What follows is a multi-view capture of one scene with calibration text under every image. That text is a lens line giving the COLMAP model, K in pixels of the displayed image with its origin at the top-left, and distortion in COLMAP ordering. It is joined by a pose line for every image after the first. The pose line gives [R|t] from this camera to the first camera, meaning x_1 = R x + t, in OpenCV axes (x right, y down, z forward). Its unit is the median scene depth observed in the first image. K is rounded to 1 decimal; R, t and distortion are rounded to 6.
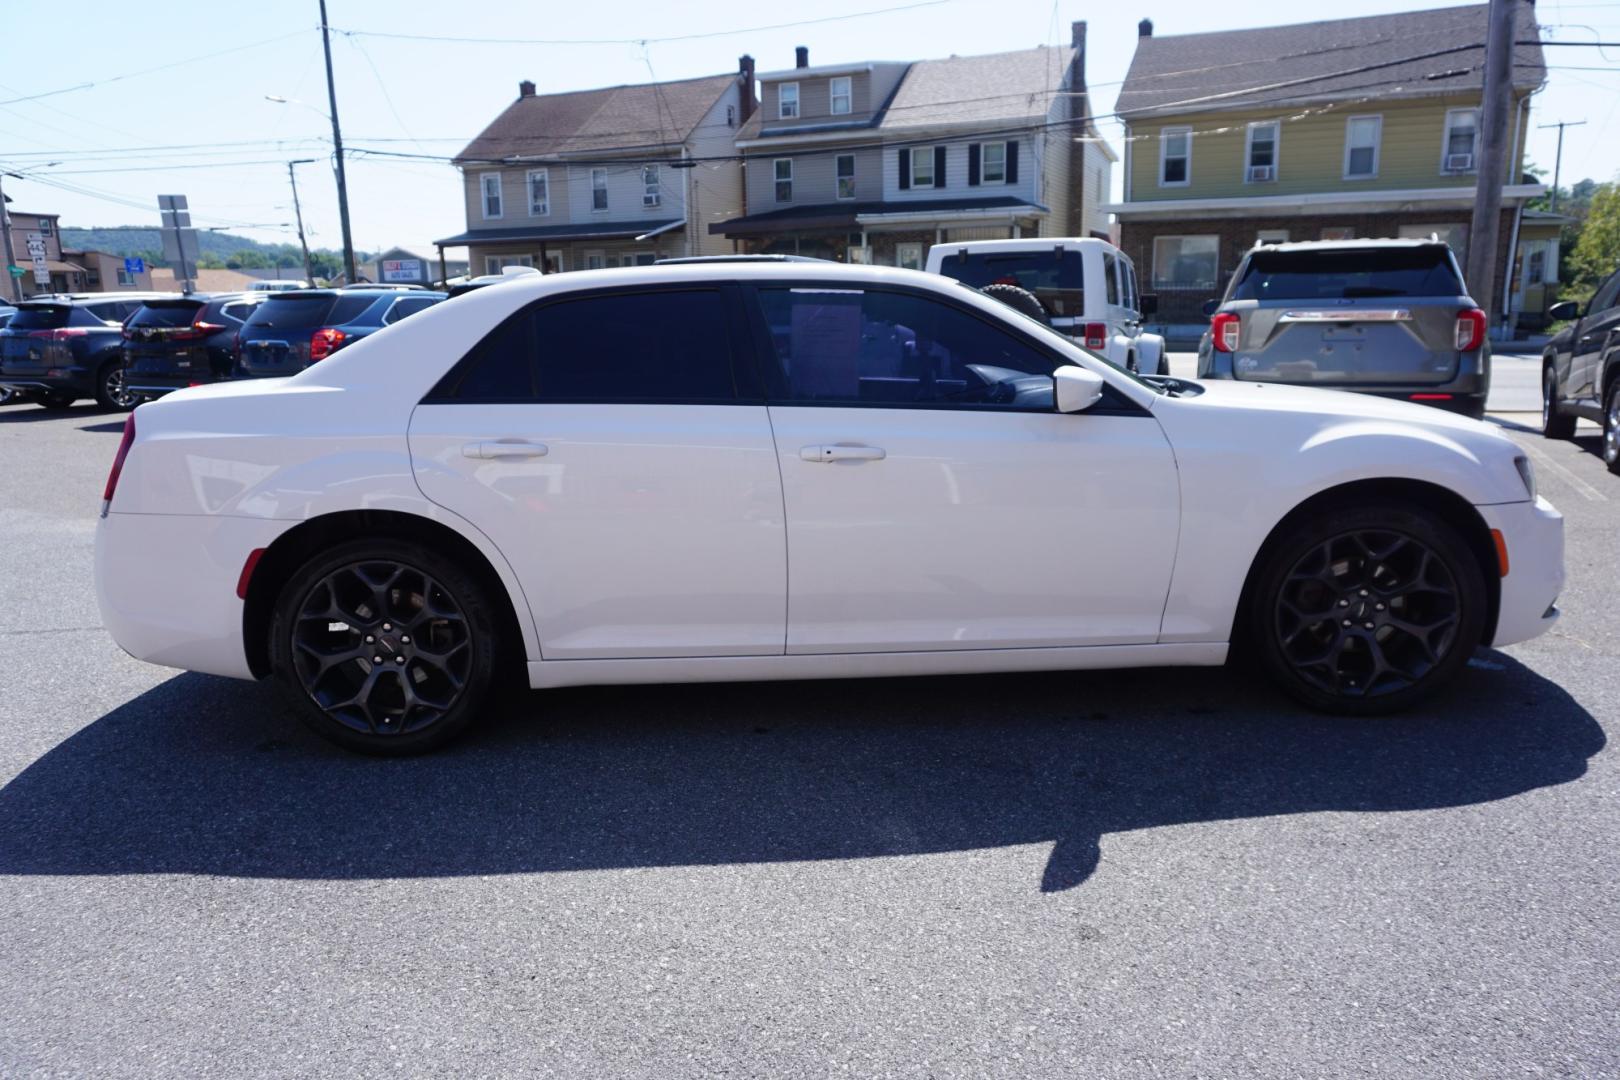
lens RADIAL K [[1084.5, 0, 800.3], [0, 1084.5, 536.7], [0, 0, 1]] dist [-0.050643, 0.037560]
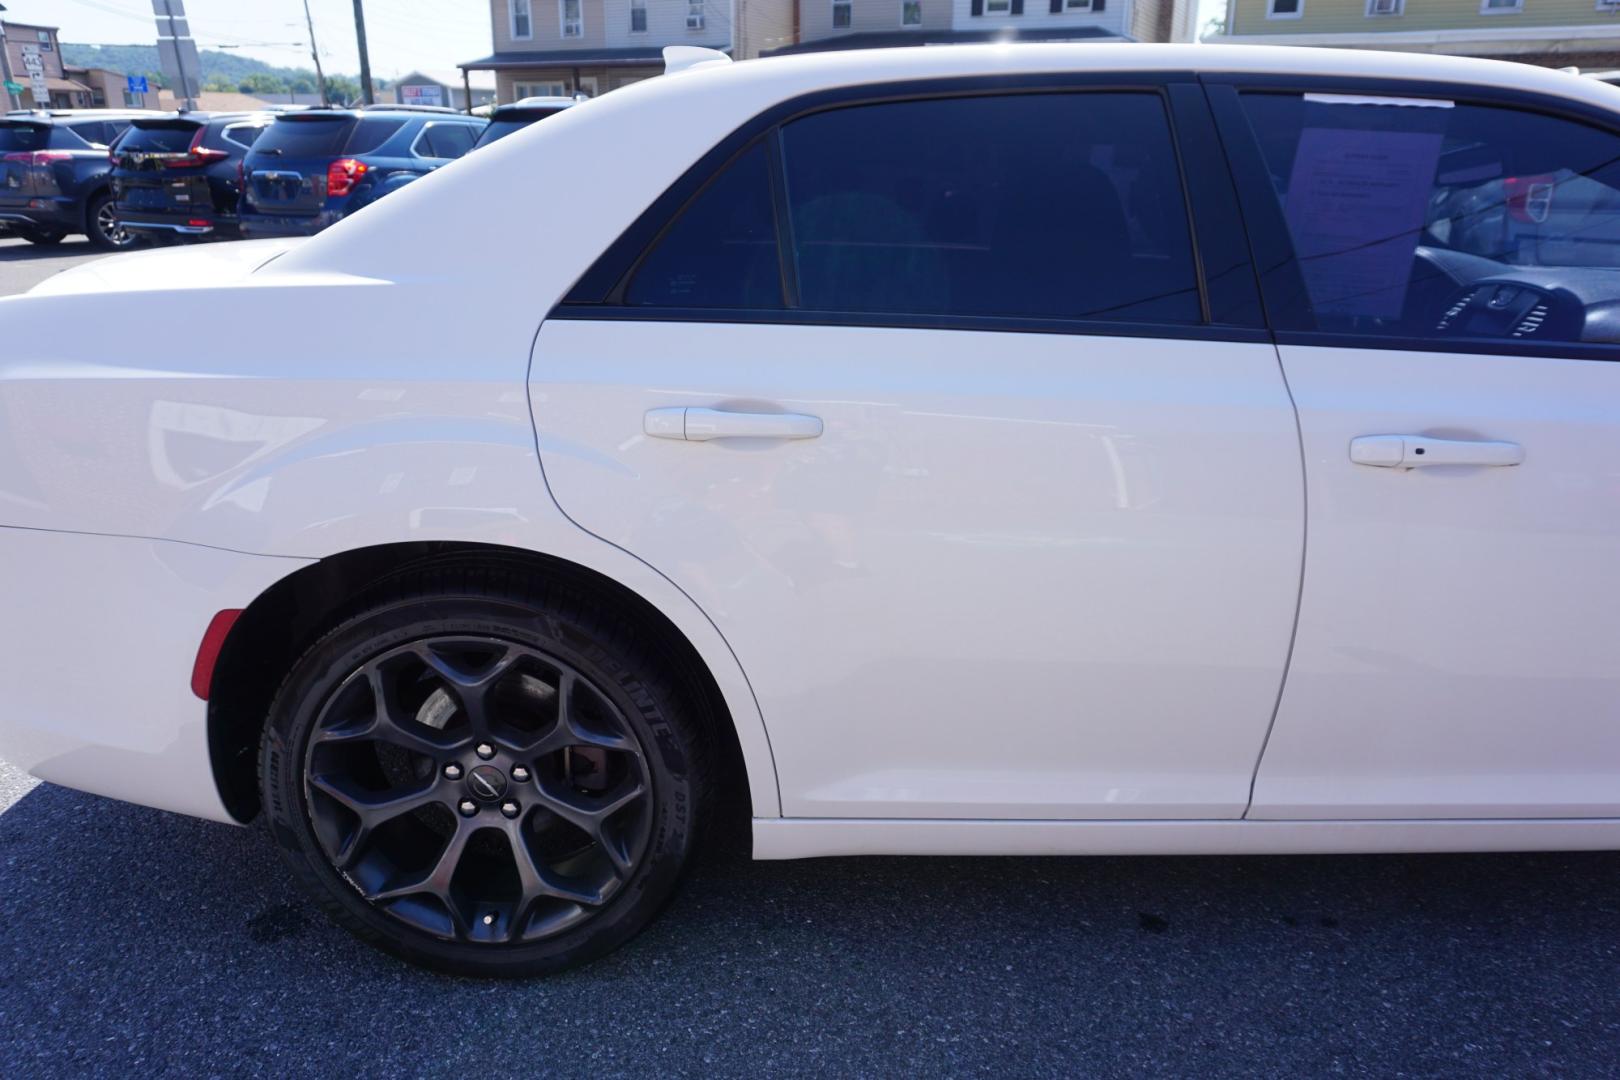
lens RADIAL K [[1084.5, 0, 800.3], [0, 1084.5, 536.7], [0, 0, 1]] dist [-0.050643, 0.037560]
pose [[0.999350, 0.031435, -0.017650, -0.049425], [-0.028732, 0.990194, 0.136713, -0.020469], [0.021774, -0.136117, 0.990453, 0.110006]]
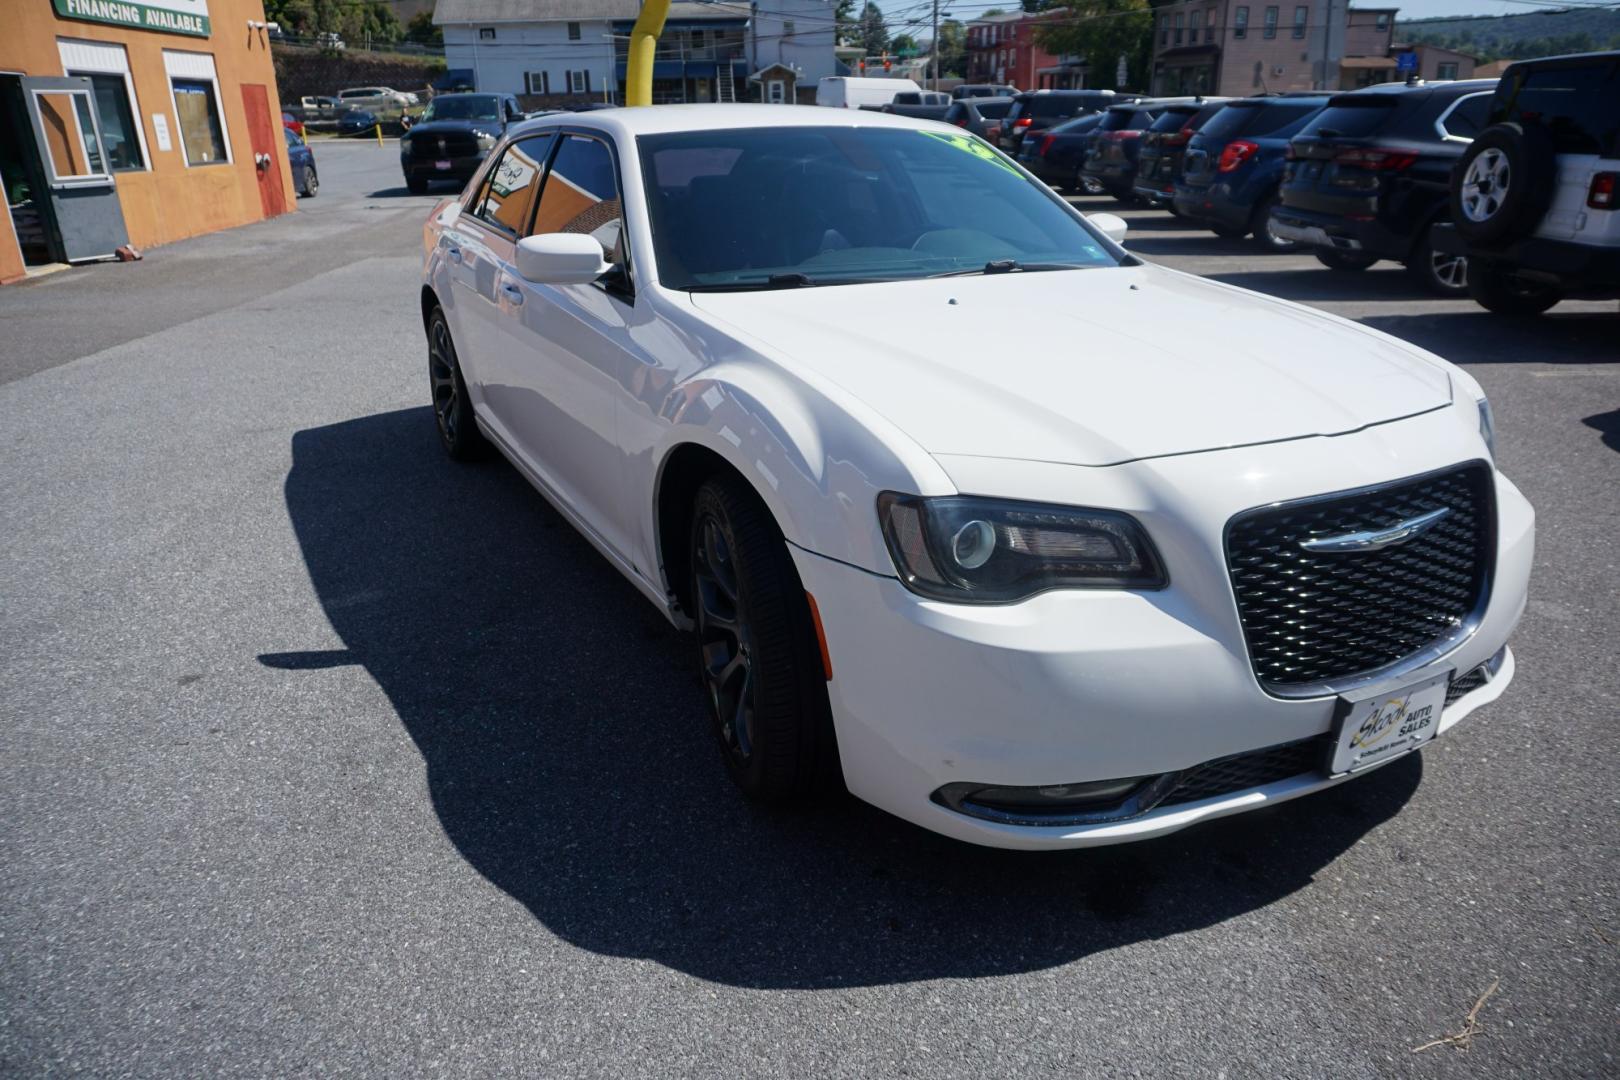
lens RADIAL K [[1081.7, 0, 807.8], [0, 1081.7, 538.8], [0, 0, 1]] dist [-0.045606, 0.029427]
pose [[0.456223, 0.333447, -0.825030, 0.244533], [-0.182779, 0.942485, 0.279845, -0.042715], [0.870892, 0.023127, 0.490930, 0.154284]]
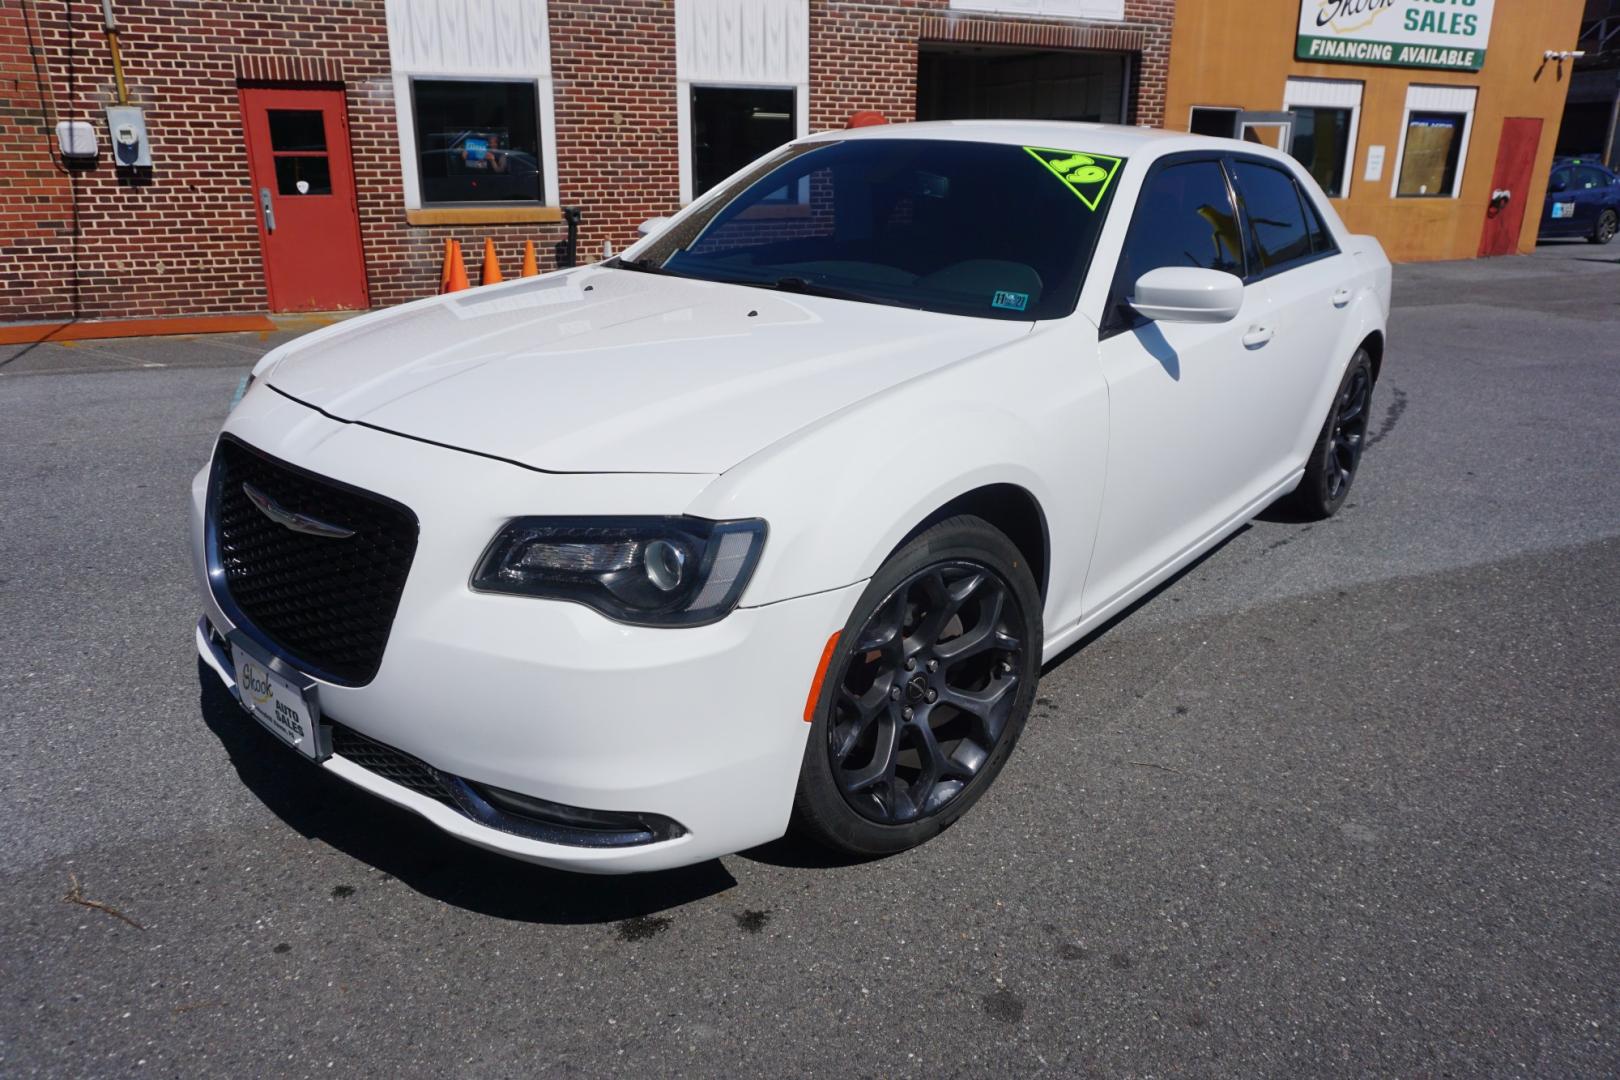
lens RADIAL K [[1081.7, 0, 807.8], [0, 1081.7, 538.8], [0, 0, 1]] dist [-0.045606, 0.029427]
pose [[-0.651436, 0.261678, -0.712149, 0.223251], [-0.159616, 0.870363, 0.465822, -0.088945], [0.741724, 0.417124, -0.525218, 0.394290]]
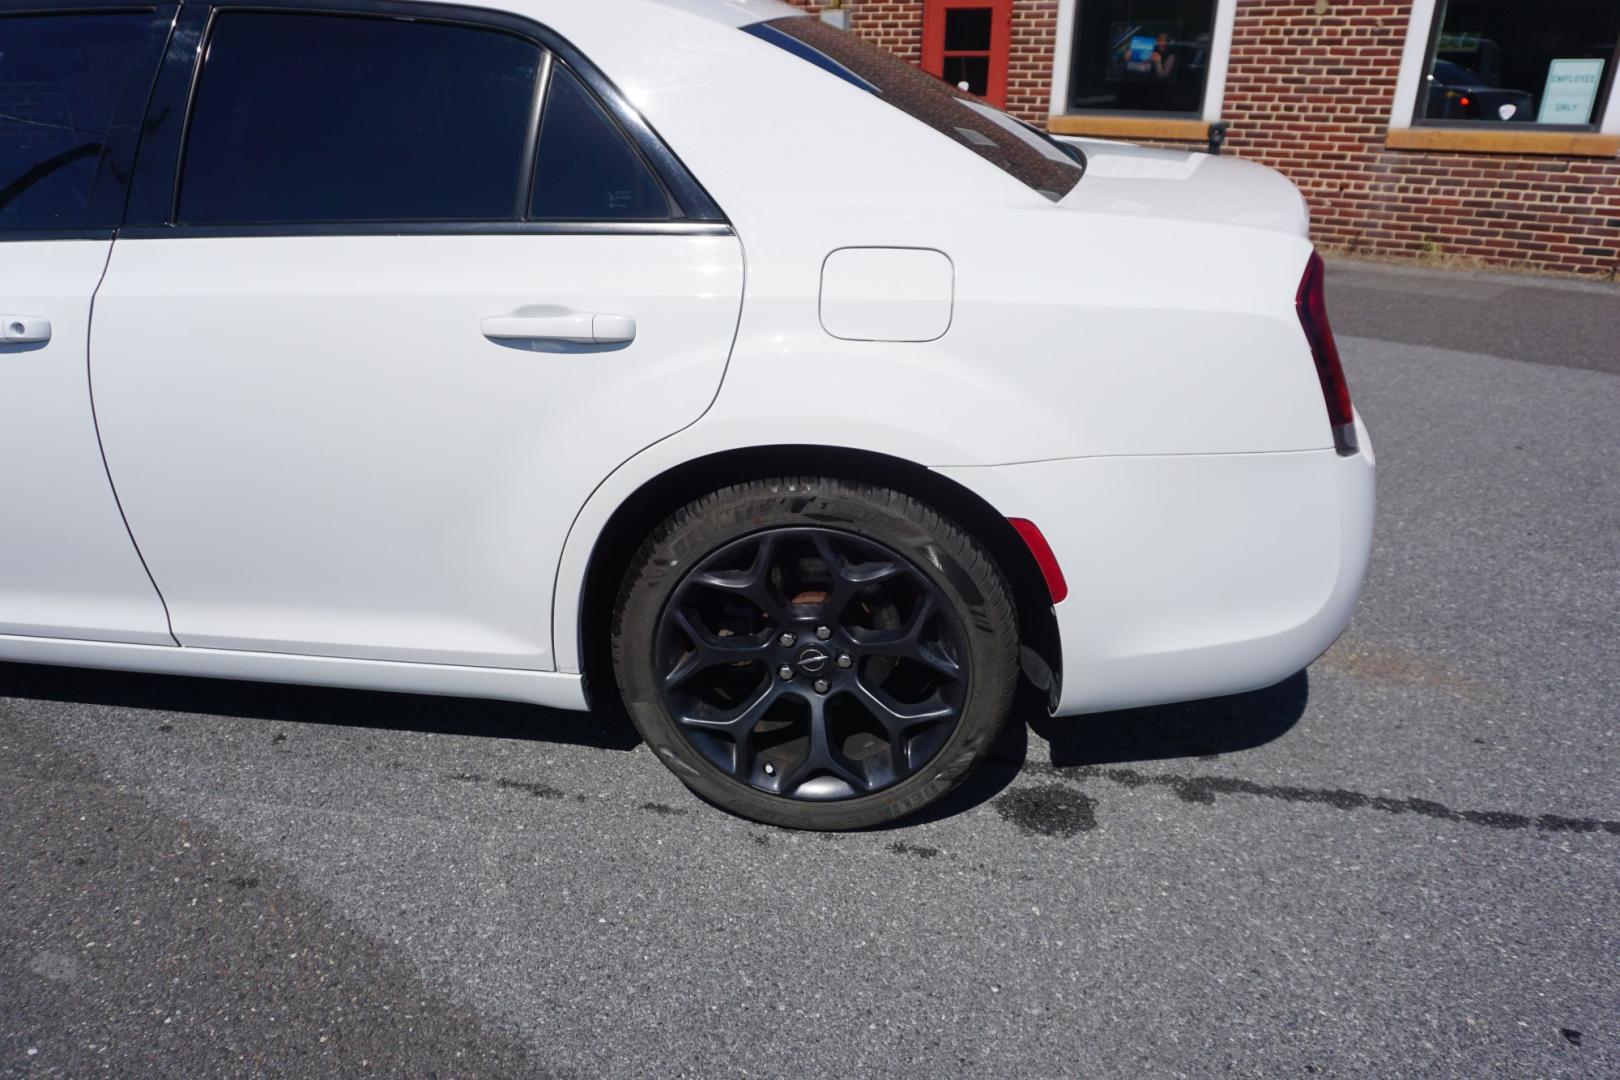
lens RADIAL K [[1081.7, 0, 807.8], [0, 1081.7, 538.8], [0, 0, 1]] dist [-0.045606, 0.029427]
pose [[-0.991233, -0.044799, 0.124299, -0.102842], [0.036956, 0.809206, 0.586361, -0.086836], [-0.126852, 0.585814, -0.800456, 0.429172]]
